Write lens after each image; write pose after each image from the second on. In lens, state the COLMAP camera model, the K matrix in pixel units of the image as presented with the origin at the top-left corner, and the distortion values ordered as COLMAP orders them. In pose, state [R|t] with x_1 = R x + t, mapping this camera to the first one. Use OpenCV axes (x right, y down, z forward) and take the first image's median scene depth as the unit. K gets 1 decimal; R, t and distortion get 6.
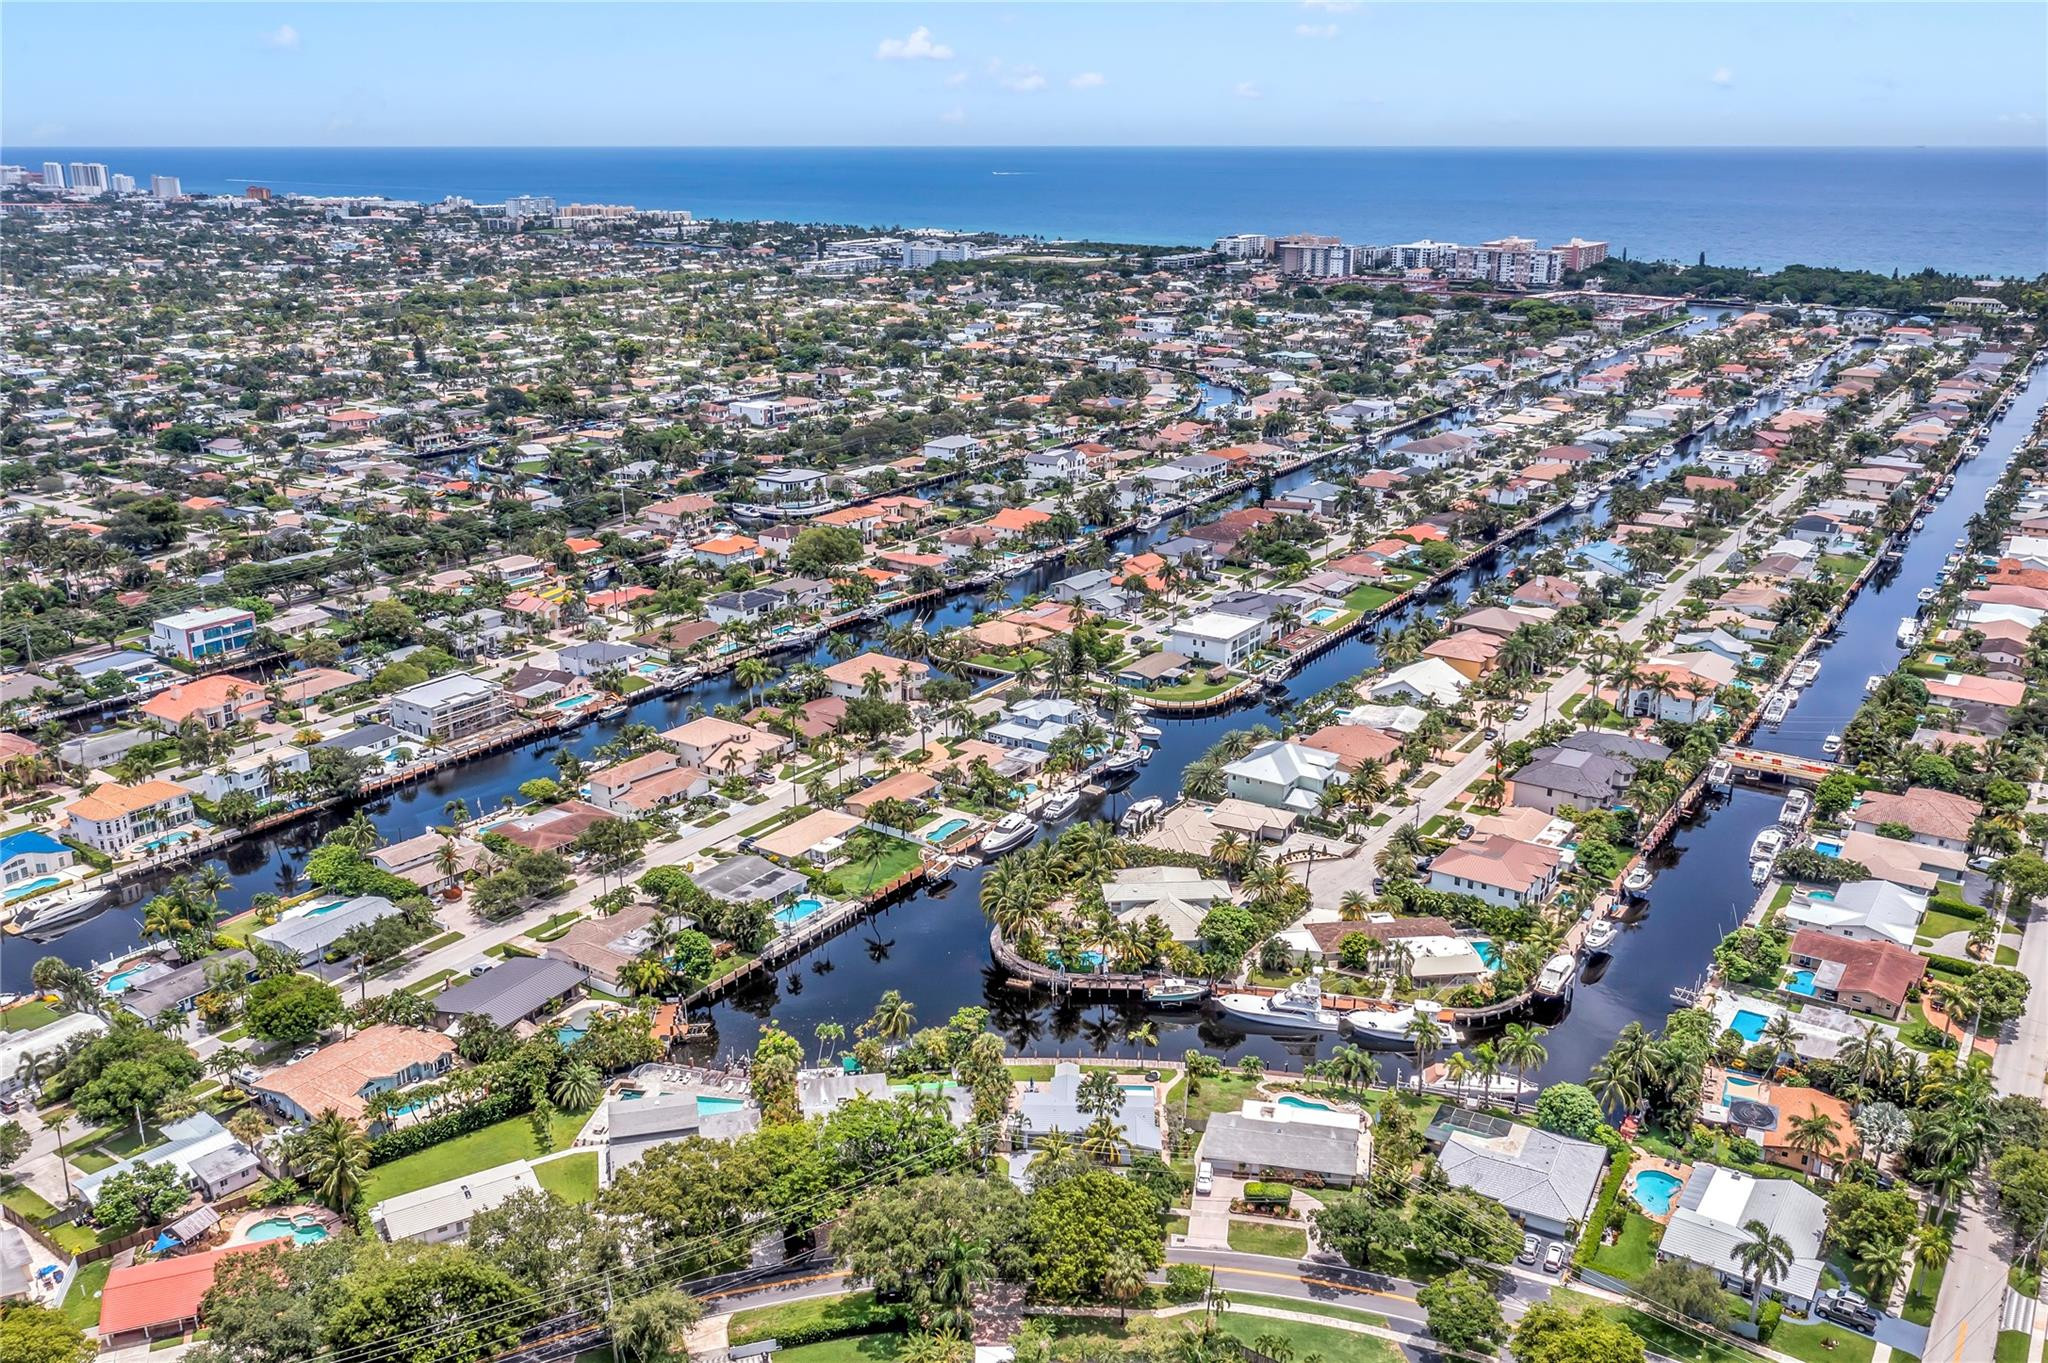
lens RADIAL K [[1657.8, 0, 1024.6], [0, 1657.8, 681.4], [0, 0, 1]] dist [-0.000857, -0.002546]
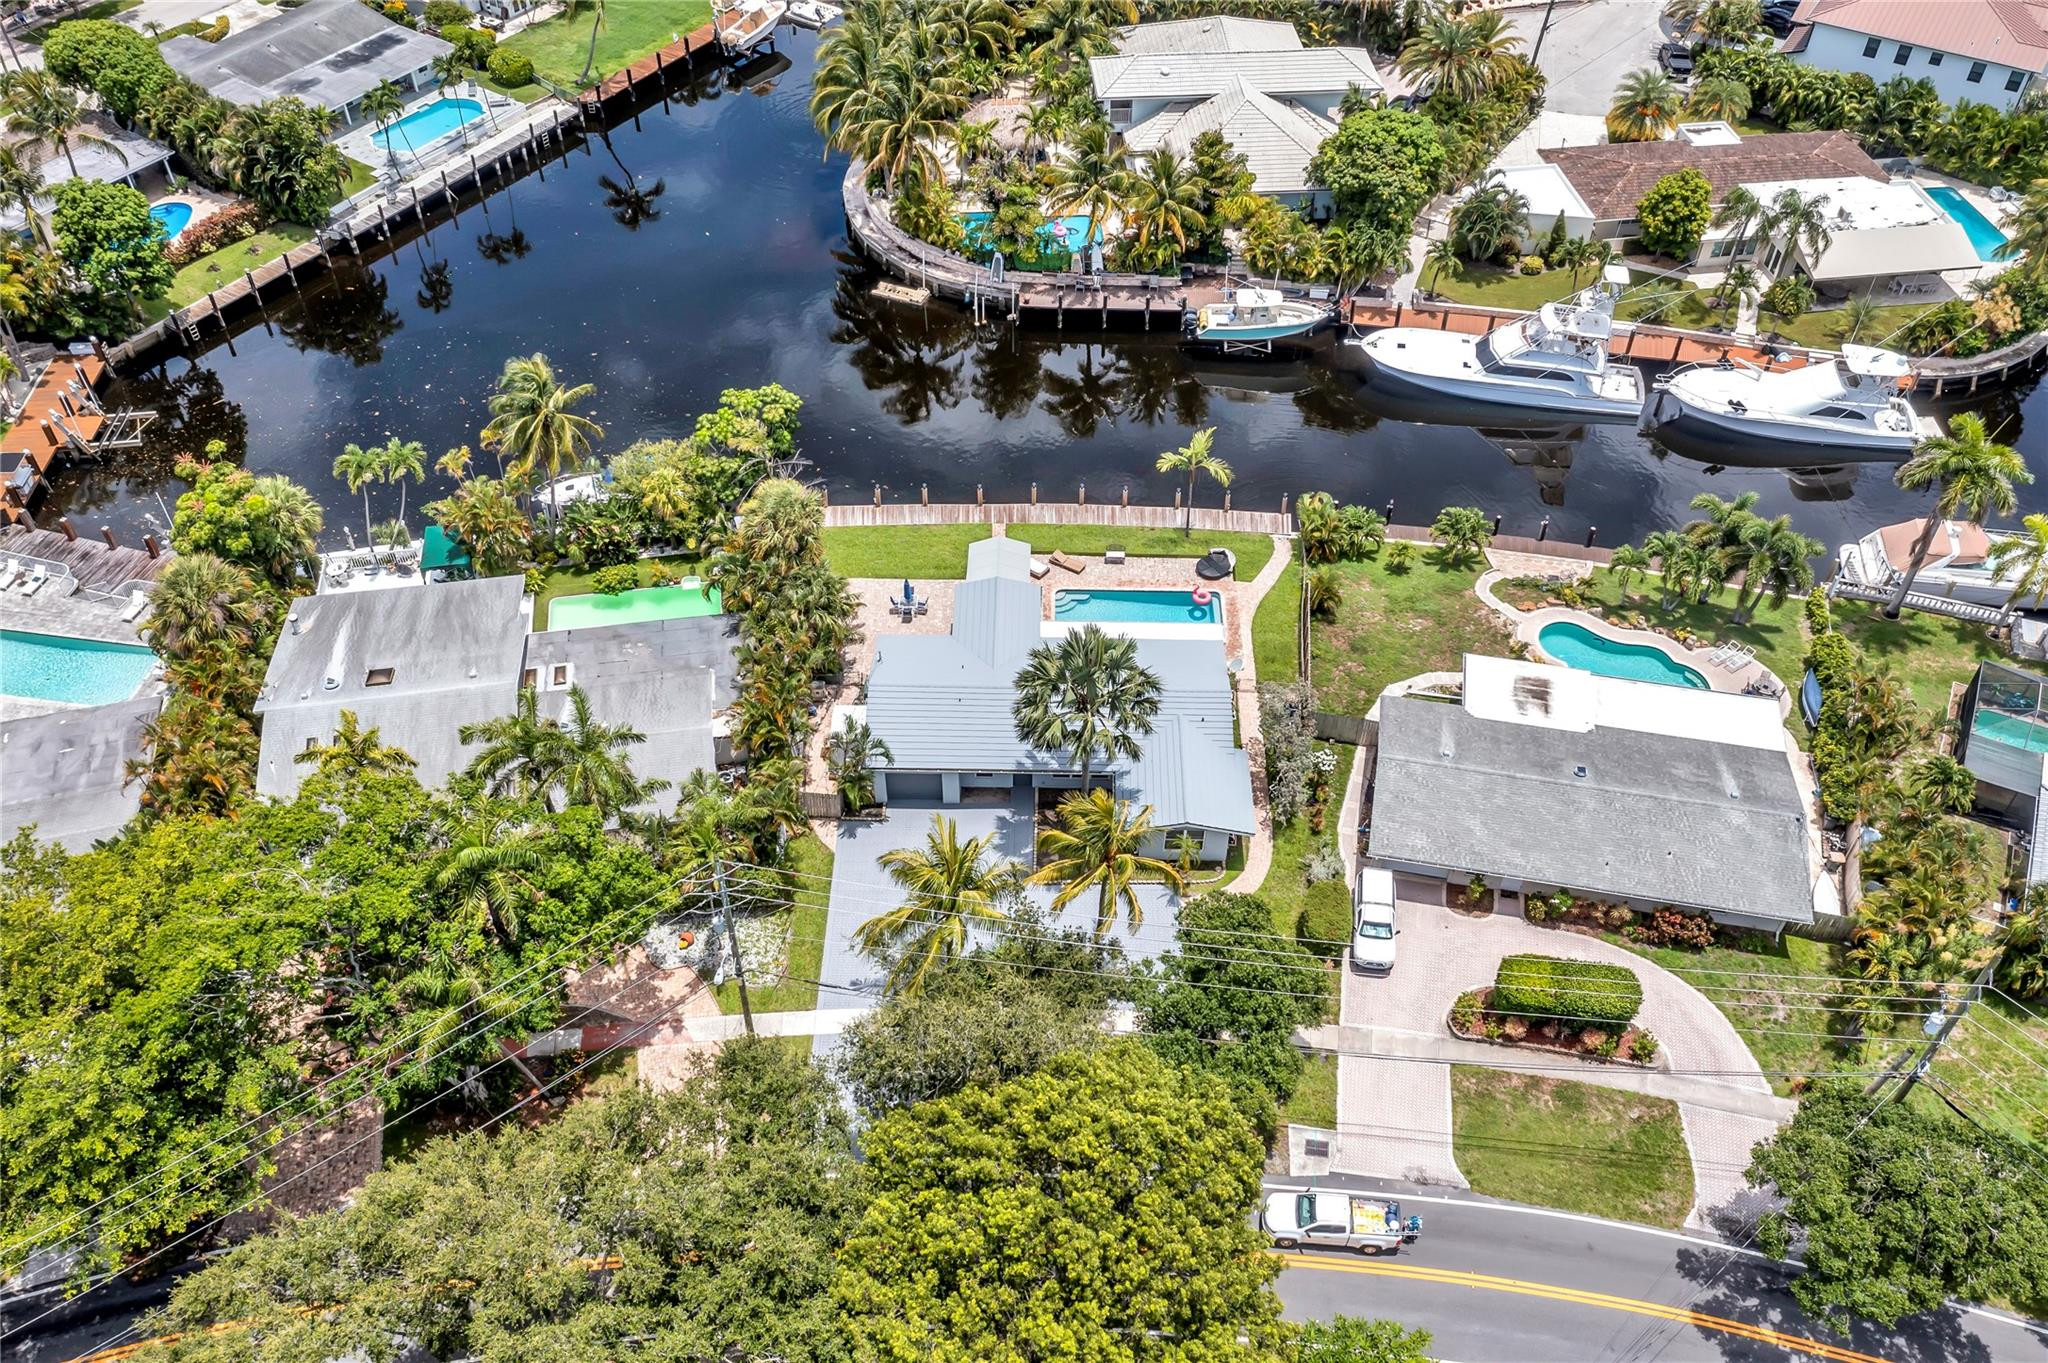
lens RADIAL K [[1657.8, 0, 1024.8], [0, 1657.8, 681.0], [0, 0, 1]] dist [-0.000857, -0.002546]
pose [[0.999870, -0.010196, 0.012474, 0.023441], [0.003390, 0.890078, 0.455795, 0.072862], [-0.015750, -0.455694, 0.889997, 0.562497]]
